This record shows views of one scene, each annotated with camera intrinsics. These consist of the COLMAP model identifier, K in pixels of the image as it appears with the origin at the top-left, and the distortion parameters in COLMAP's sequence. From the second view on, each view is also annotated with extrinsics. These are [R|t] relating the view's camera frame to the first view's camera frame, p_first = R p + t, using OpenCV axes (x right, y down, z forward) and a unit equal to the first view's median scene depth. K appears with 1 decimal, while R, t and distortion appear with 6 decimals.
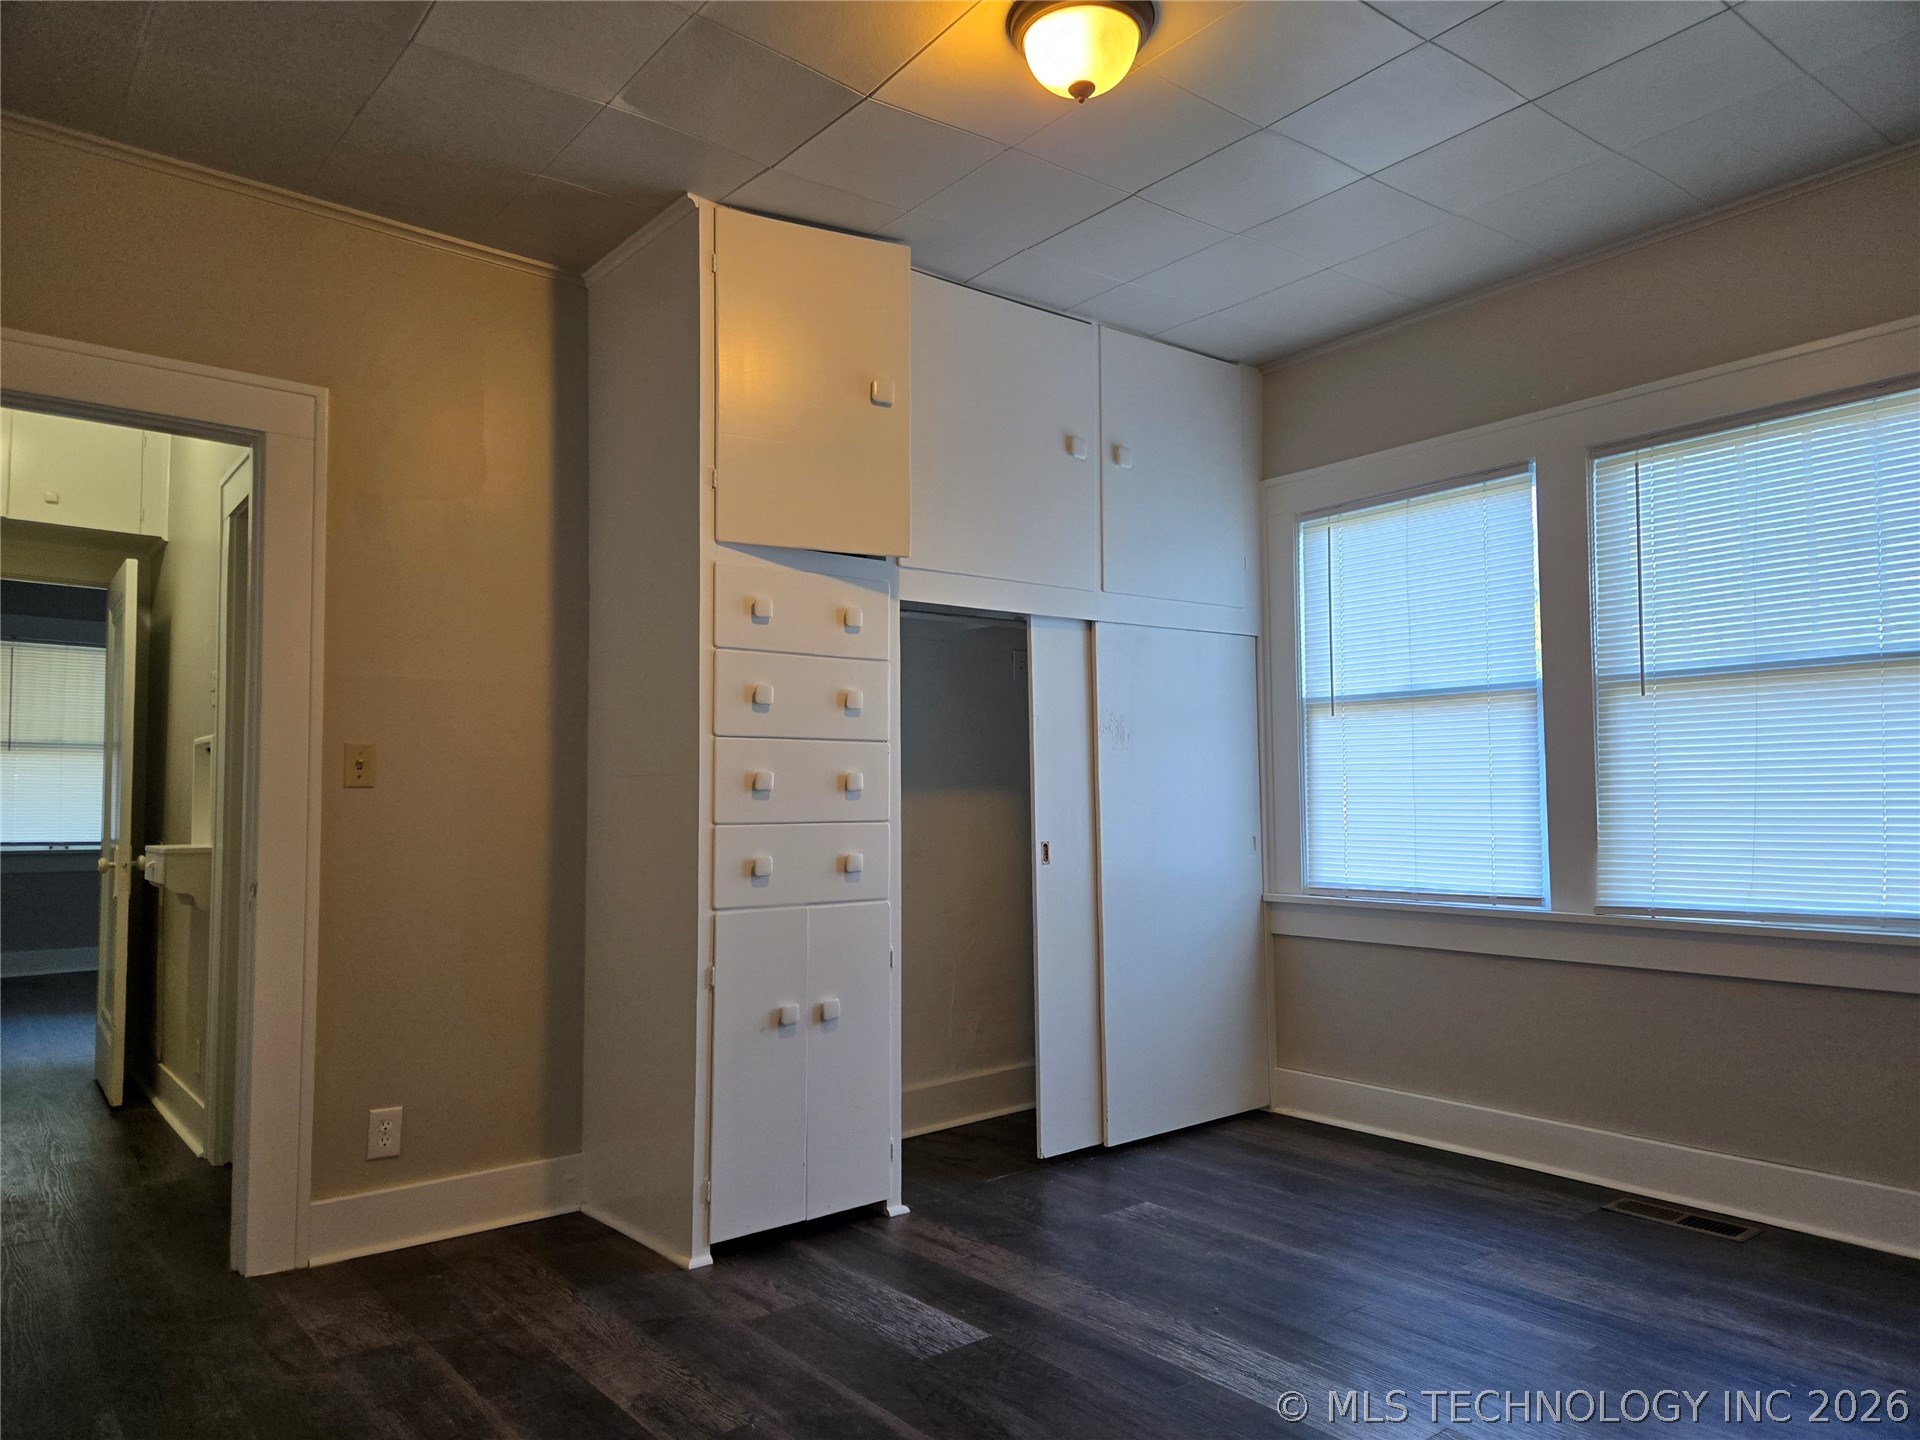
lens RADIAL K [[1276.6, 0, 960.0], [0, 1276.6, 720.0], [0, 0, 1]] dist [0.004693, -0.083904]
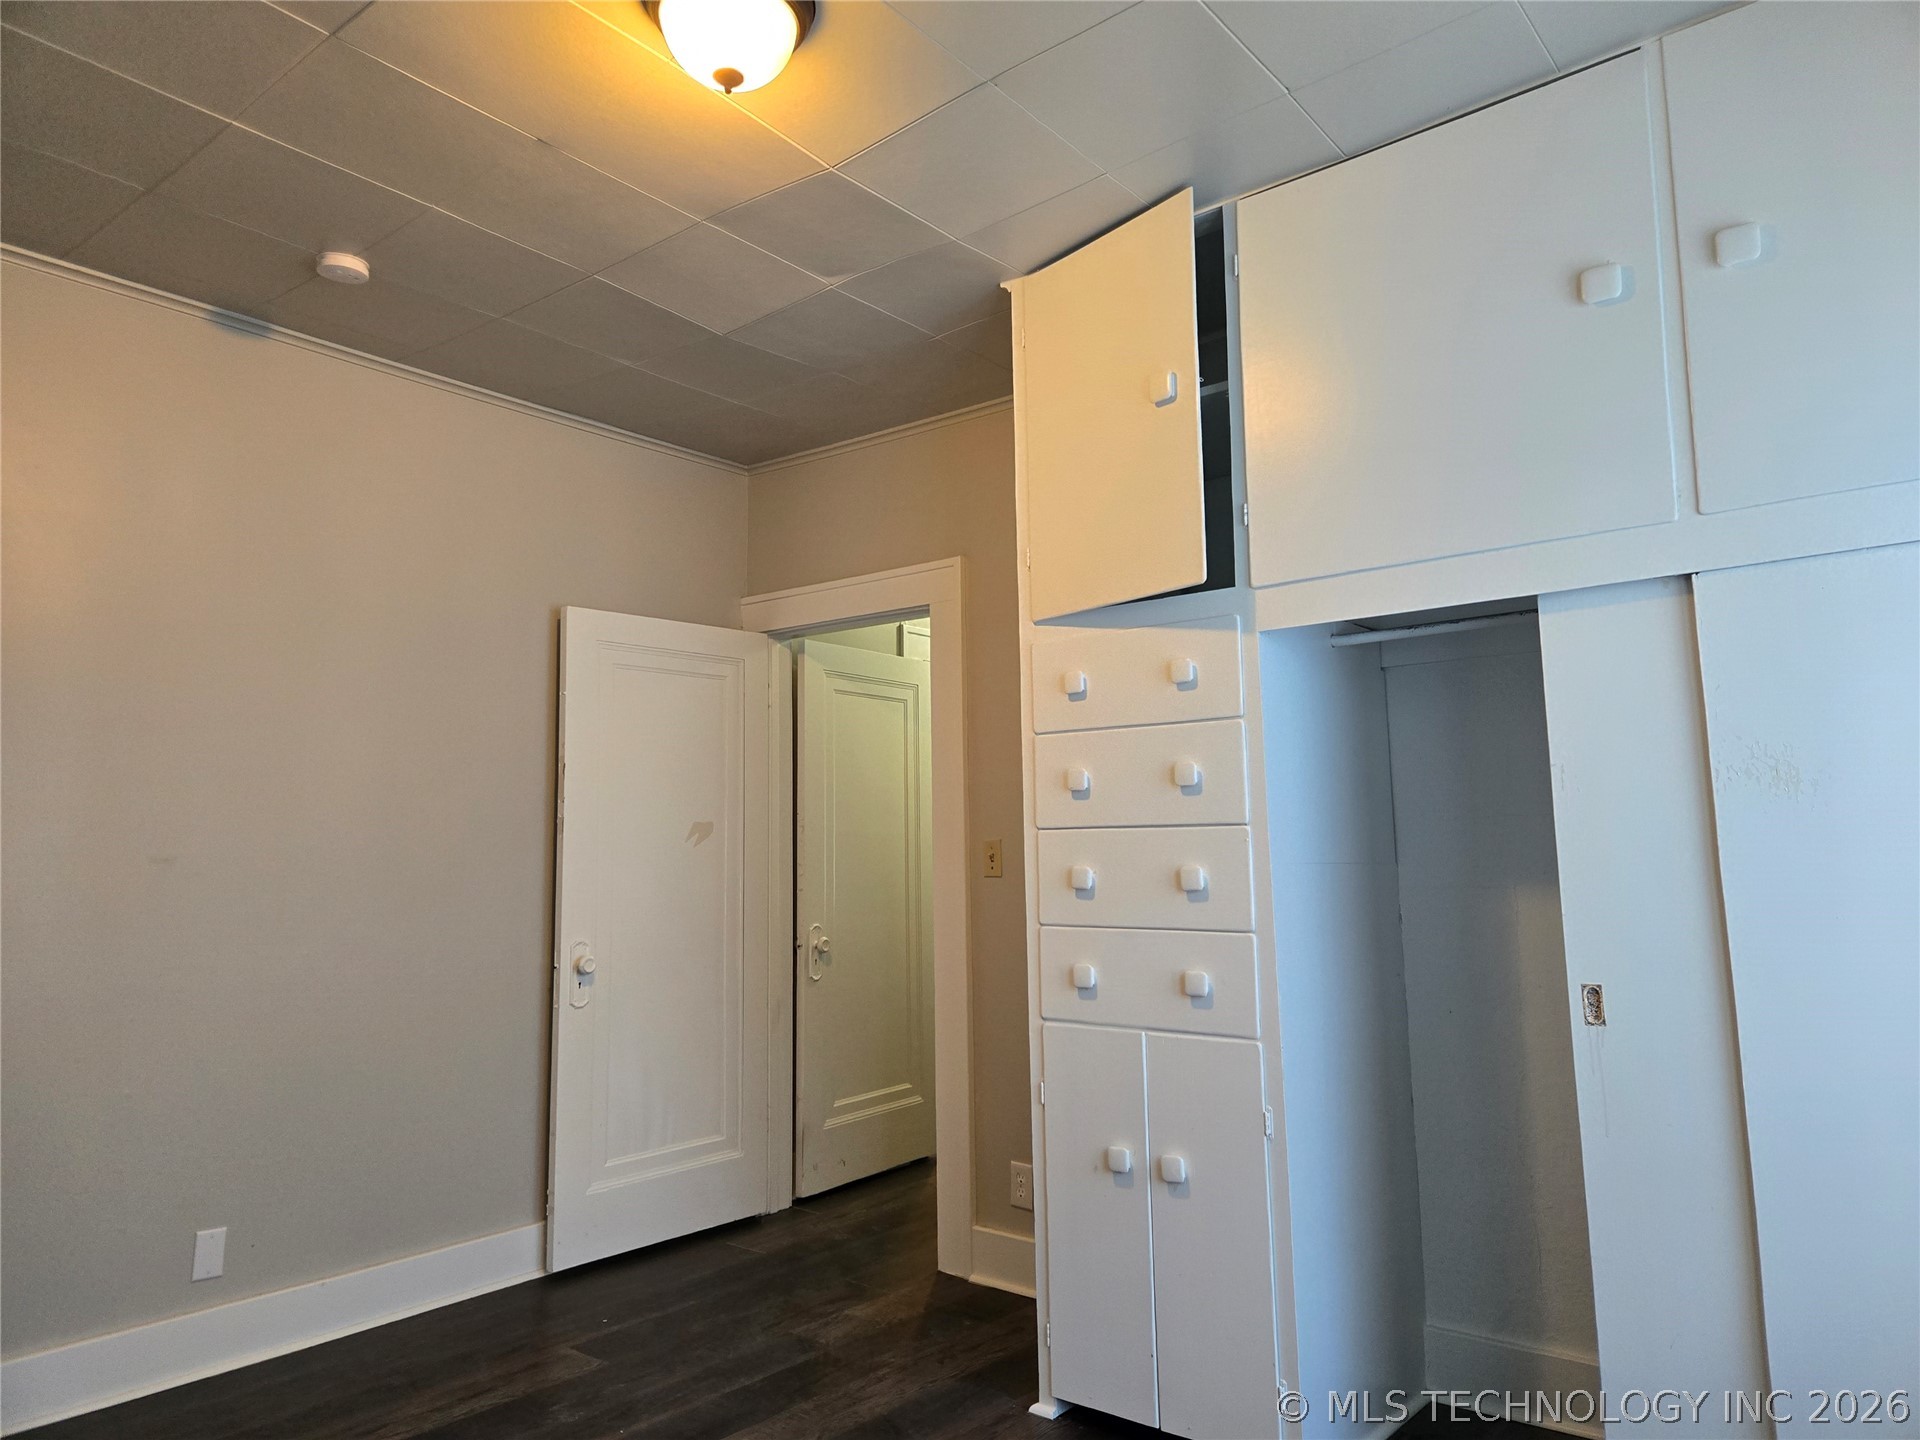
lens RADIAL K [[1241.4, 0, 958.8], [0, 1241.4, 694.5], [0, 0, 1]] dist [-0.003165, -0.001090]
pose [[0.193568, -0.124866, -0.973109, 0.682837], [0.064081, 0.991359, -0.114461, 0.015016], [0.978992, -0.040202, 0.199896, 0.755540]]
